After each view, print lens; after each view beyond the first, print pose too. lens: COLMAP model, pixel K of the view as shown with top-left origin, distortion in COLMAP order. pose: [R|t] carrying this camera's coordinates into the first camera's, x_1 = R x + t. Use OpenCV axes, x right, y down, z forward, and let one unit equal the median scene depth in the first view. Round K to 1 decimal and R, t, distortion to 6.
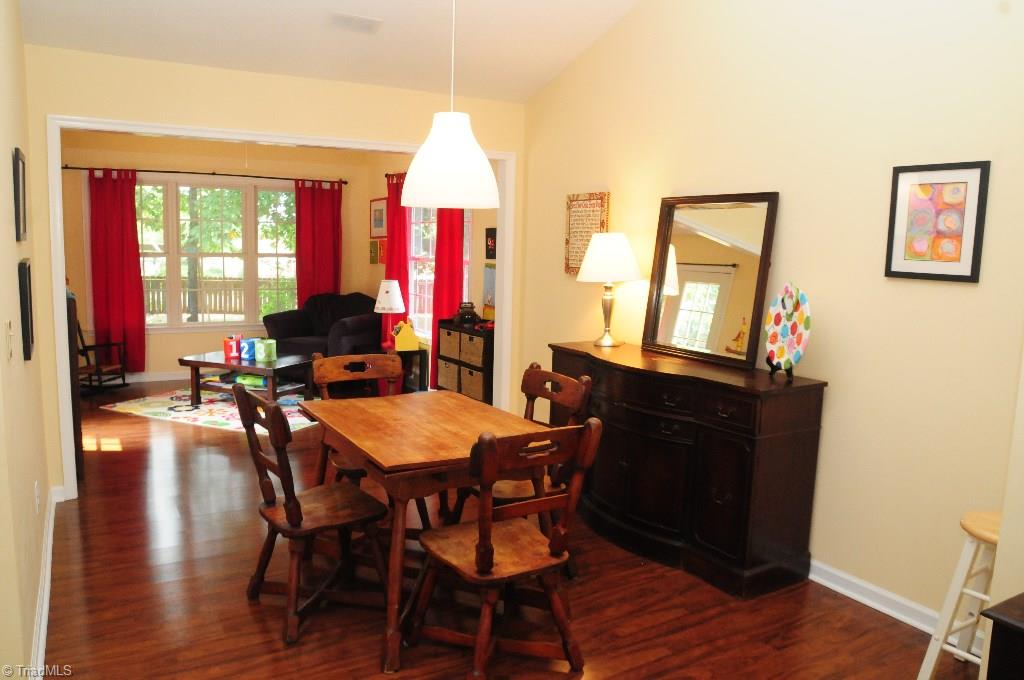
lens RADIAL K [[742.5, 0, 512.0], [0, 742.5, 340.0], [0, 0, 1]] dist [-0.146316, 0.101963]
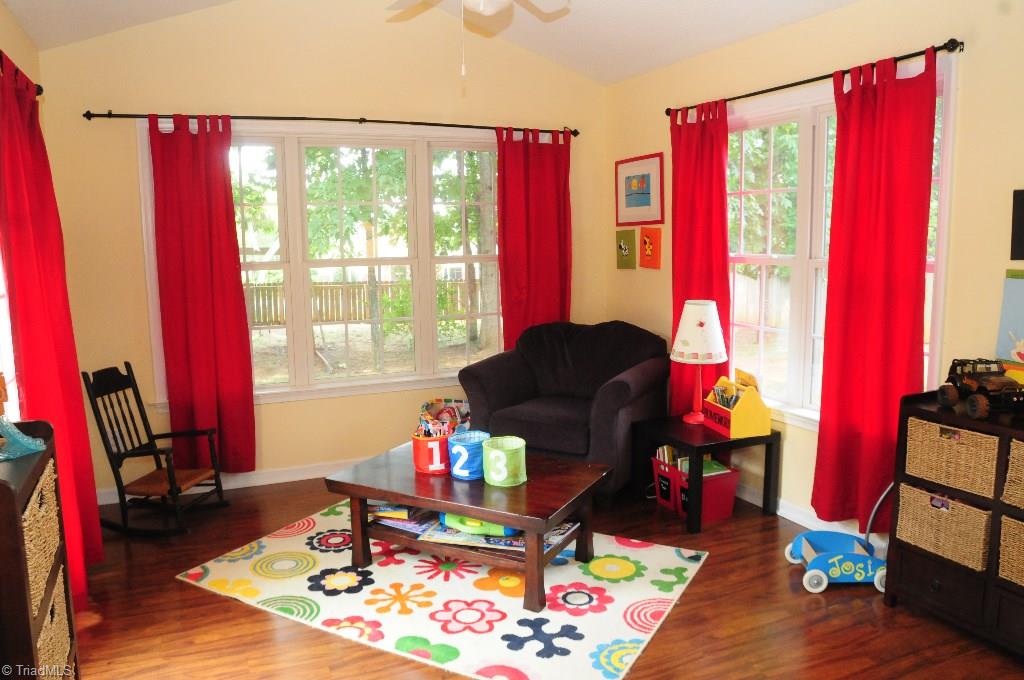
lens RADIAL K [[745.7, 0, 512.0], [0, 745.7, 340.0], [0, 0, 1]] dist [-0.155578, 0.114108]
pose [[0.992409, -0.023999, -0.120617, -0.244202], [0.025216, 0.999645, 0.008569, -0.062570], [0.120368, -0.011546, 0.992662, 0.465227]]
